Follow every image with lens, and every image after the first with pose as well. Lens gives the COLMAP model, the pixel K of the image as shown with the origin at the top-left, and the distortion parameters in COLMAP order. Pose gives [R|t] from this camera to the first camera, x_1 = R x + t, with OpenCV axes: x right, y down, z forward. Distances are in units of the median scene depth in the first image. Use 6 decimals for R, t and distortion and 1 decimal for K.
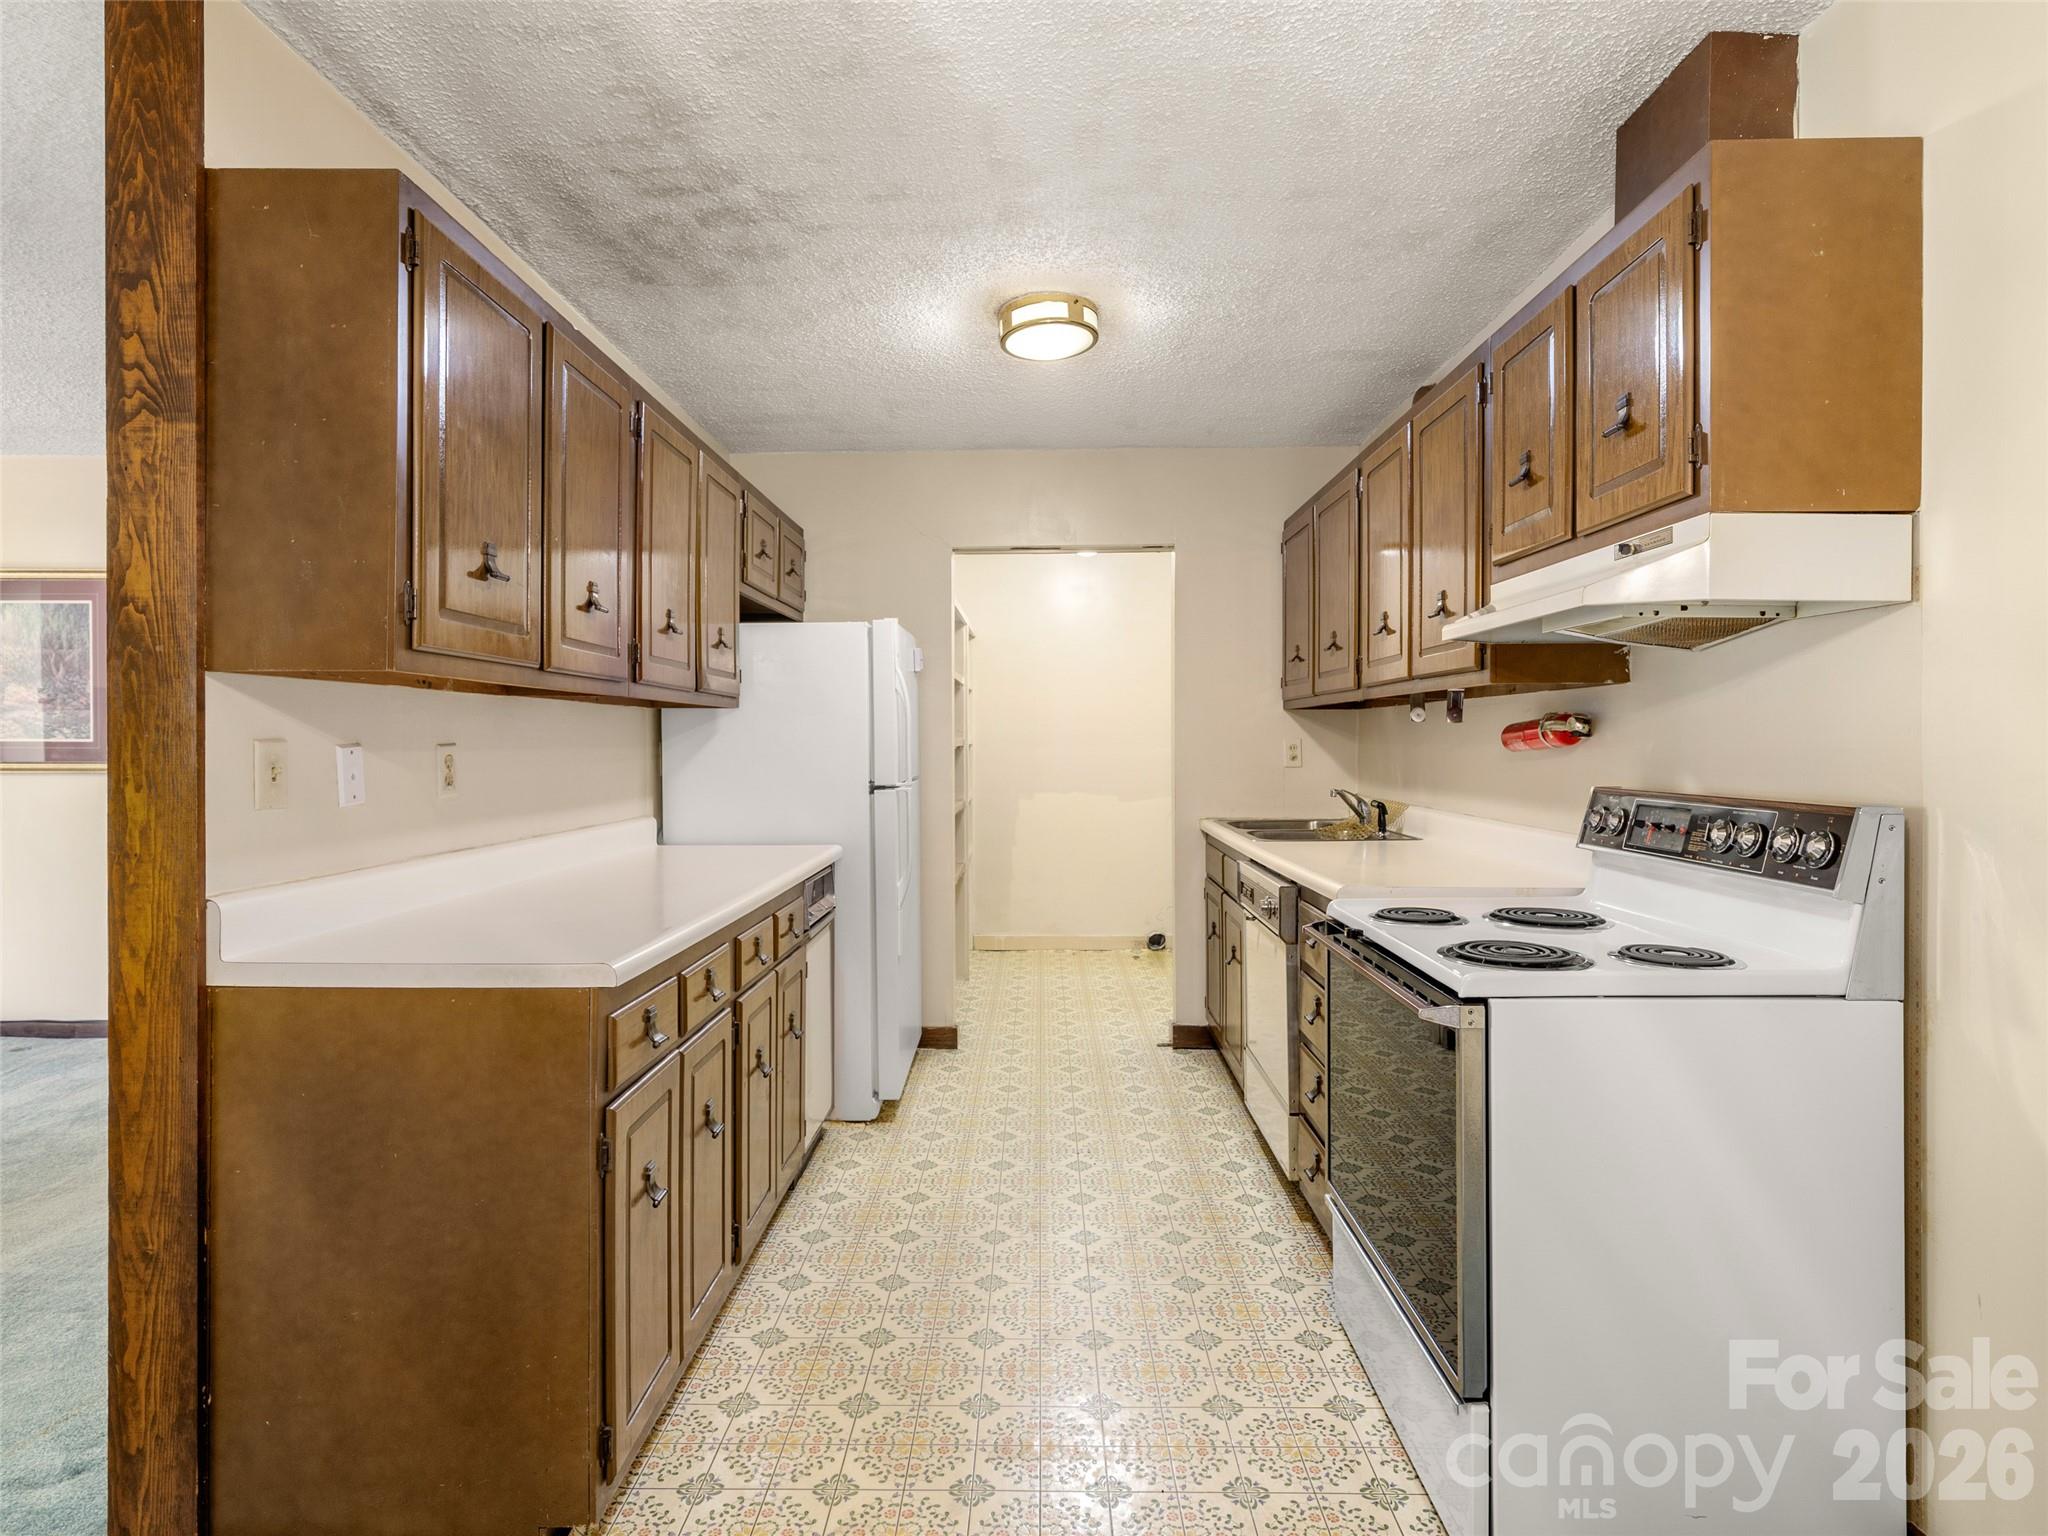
lens RADIAL K [[1049.9, 0, 1027.9], [0, 1049.9, 740.9], [0, 0, 1]] dist [0.001538, -0.000140]
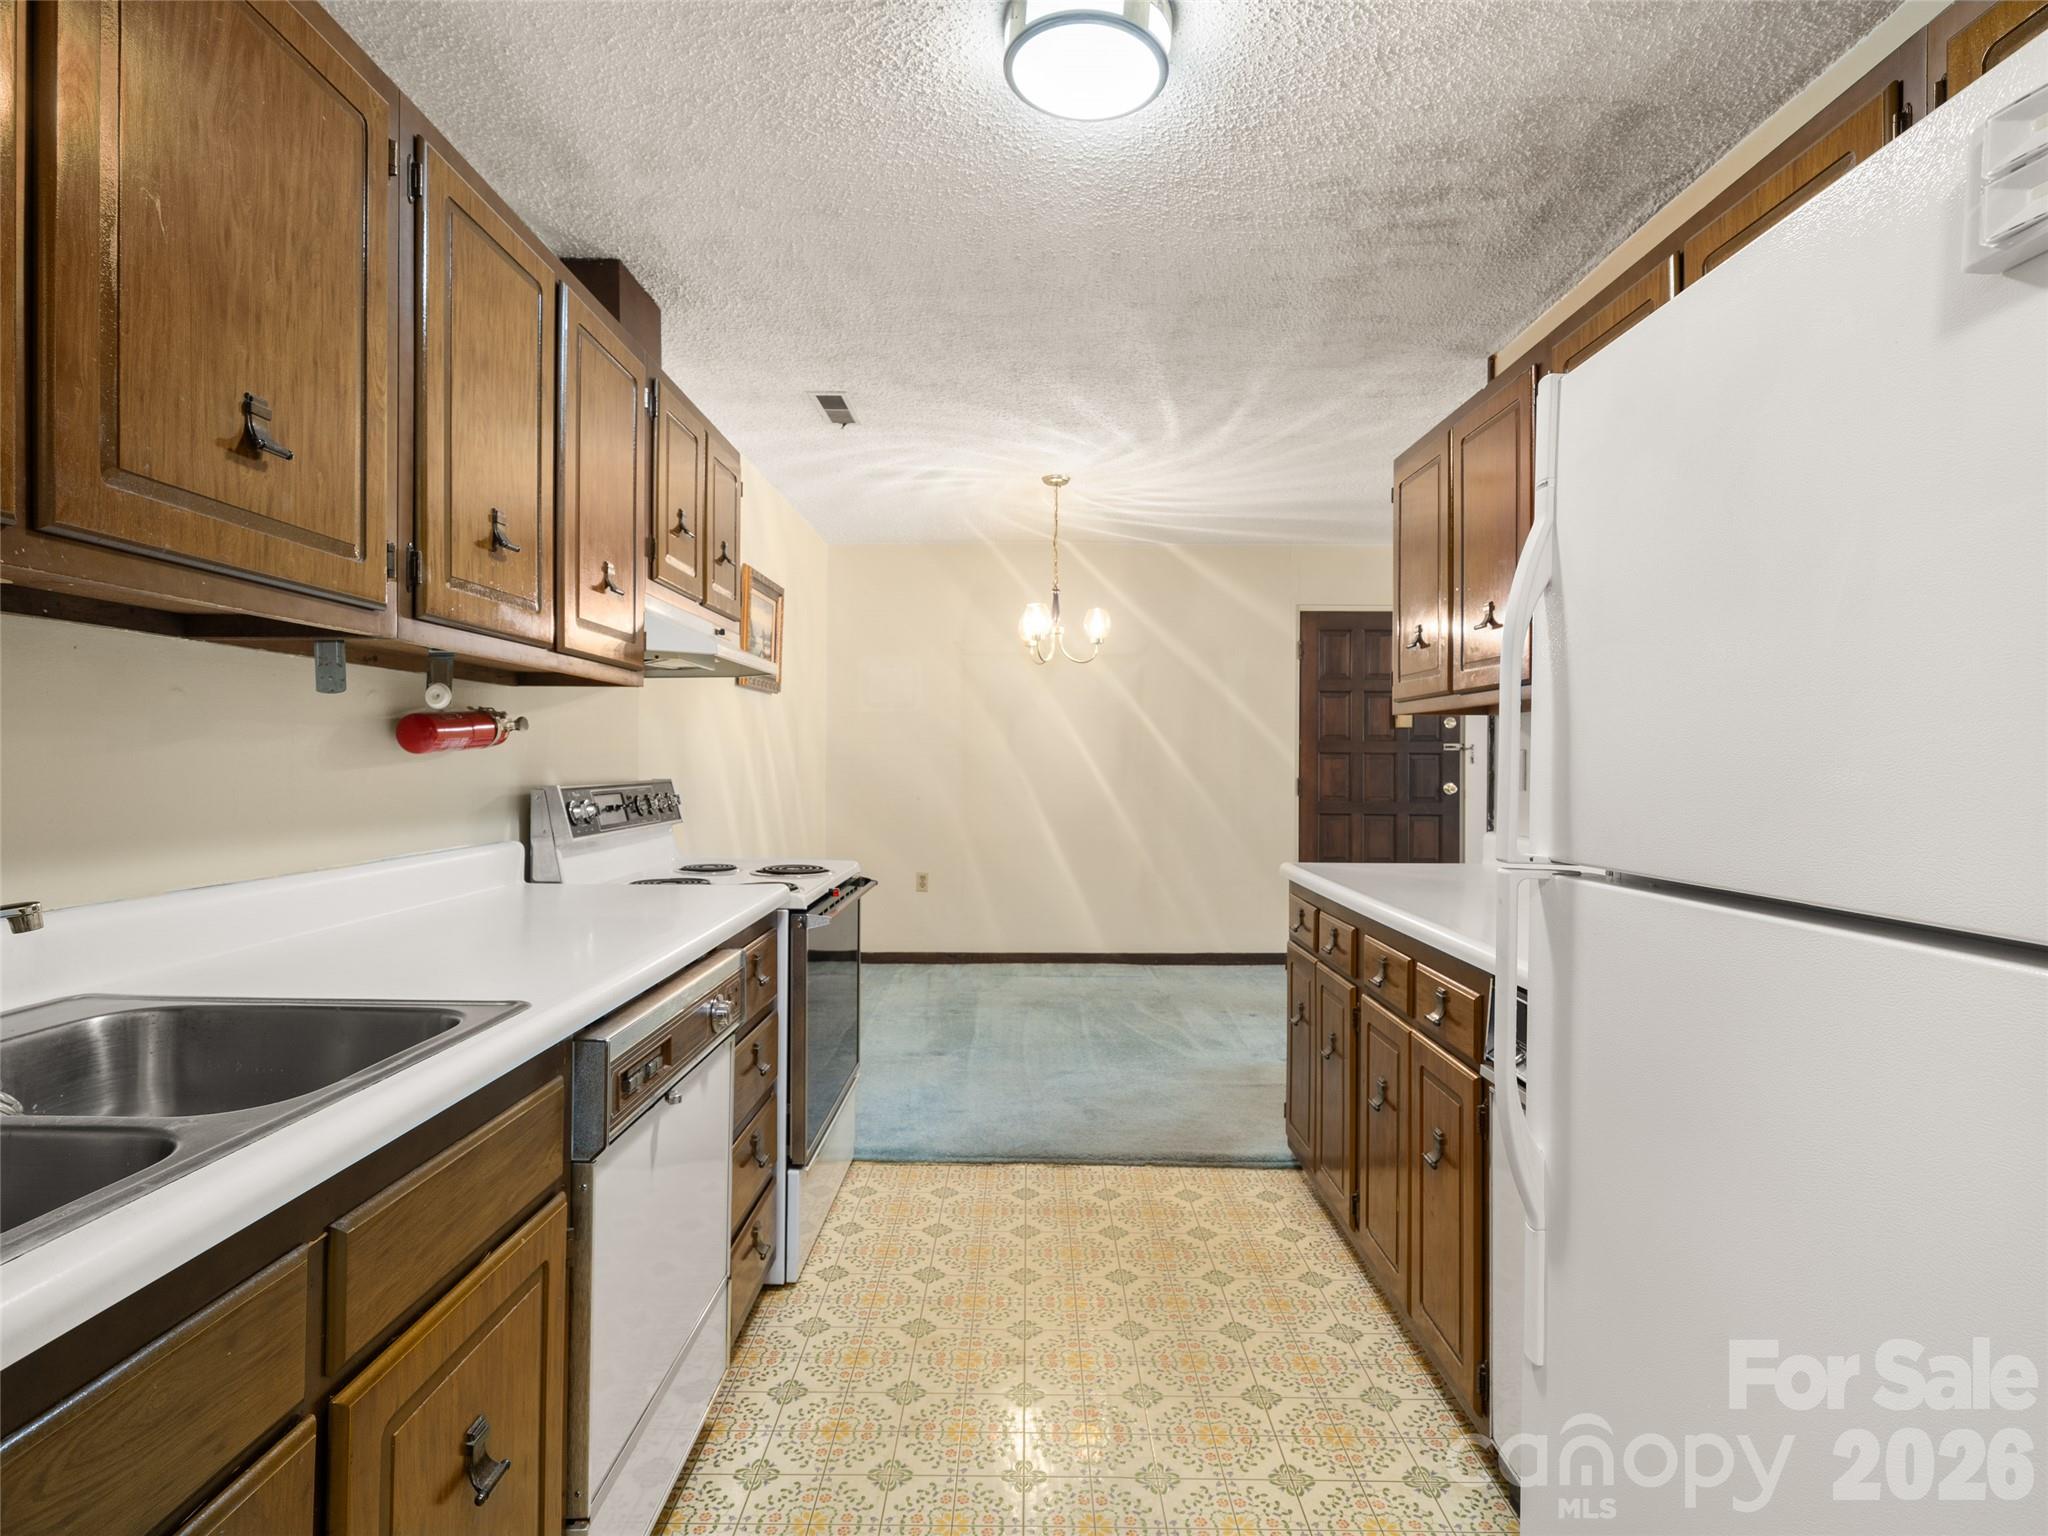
lens RADIAL K [[1002.6, 0, 1027.4], [0, 1002.6, 760.5], [0, 0, 1]] dist [0.001092, -0.000070]
pose [[-0.999968, -0.005938, -0.005368, 0.063428], [-0.005945, 0.999982, 0.001239, 0.013236], [0.005361, 0.001270, -0.999985, 1.958402]]
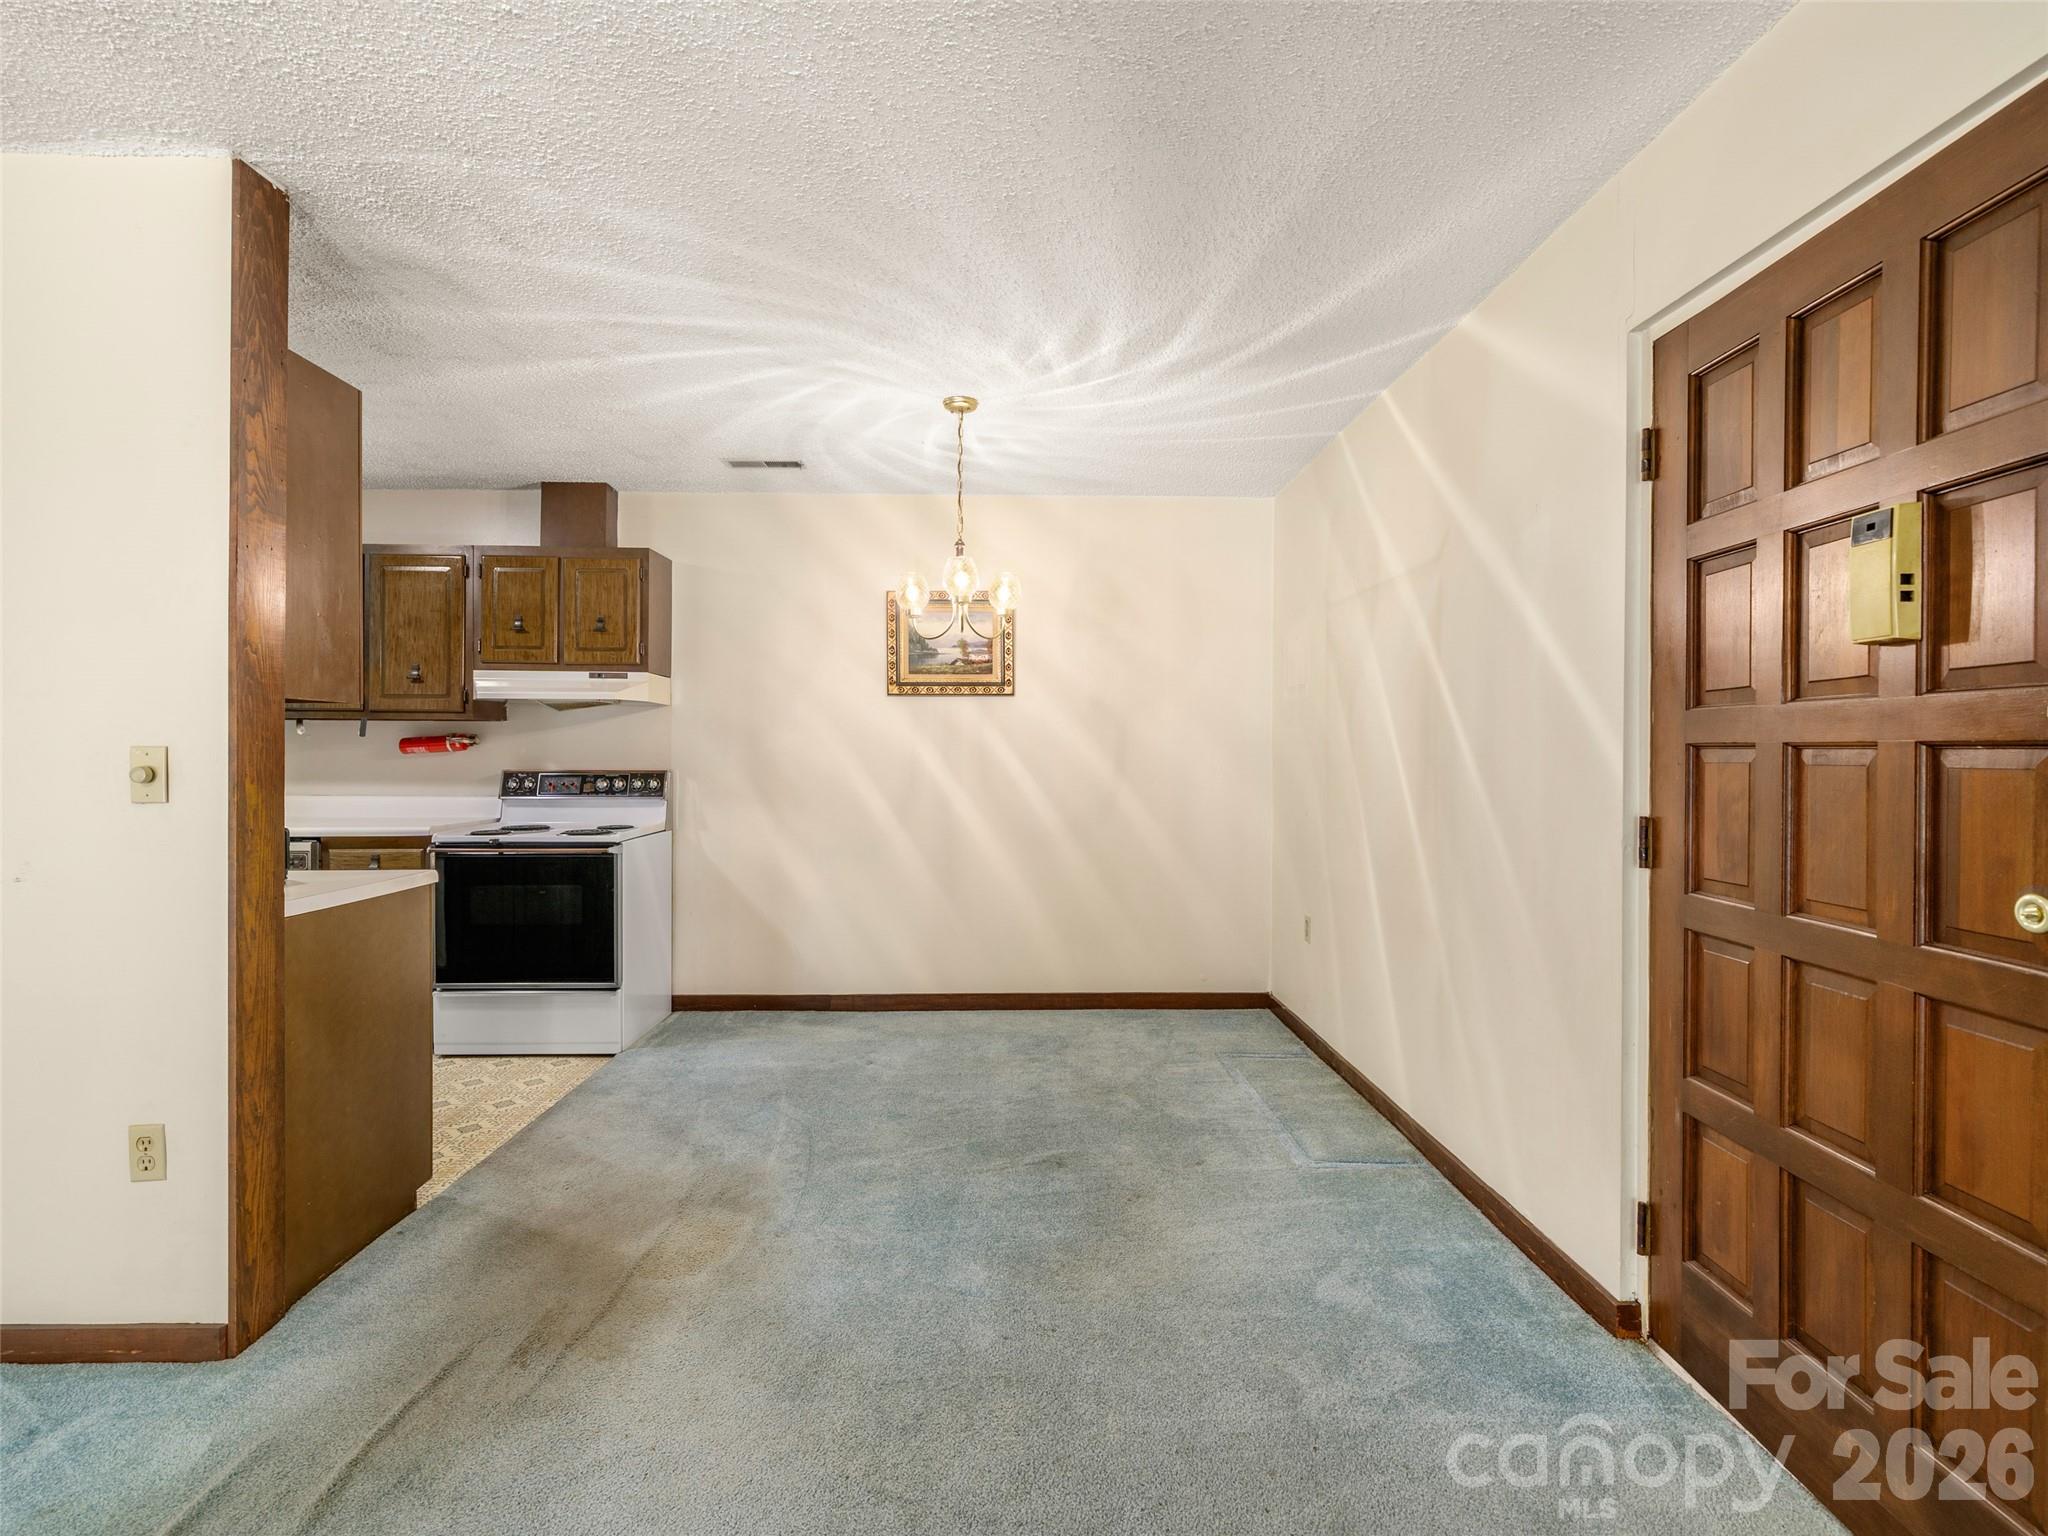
lens RADIAL K [[1002.6, 0, 1027.4], [0, 1002.6, 760.5], [0, 0, 1]] dist [0.001092, -0.000070]
pose [[-0.043880, -0.008952, 0.998997, -1.491961], [-0.005621, 0.999946, 0.008713, 0.000798], [-0.999021, -0.005233, -0.043928, 0.031633]]
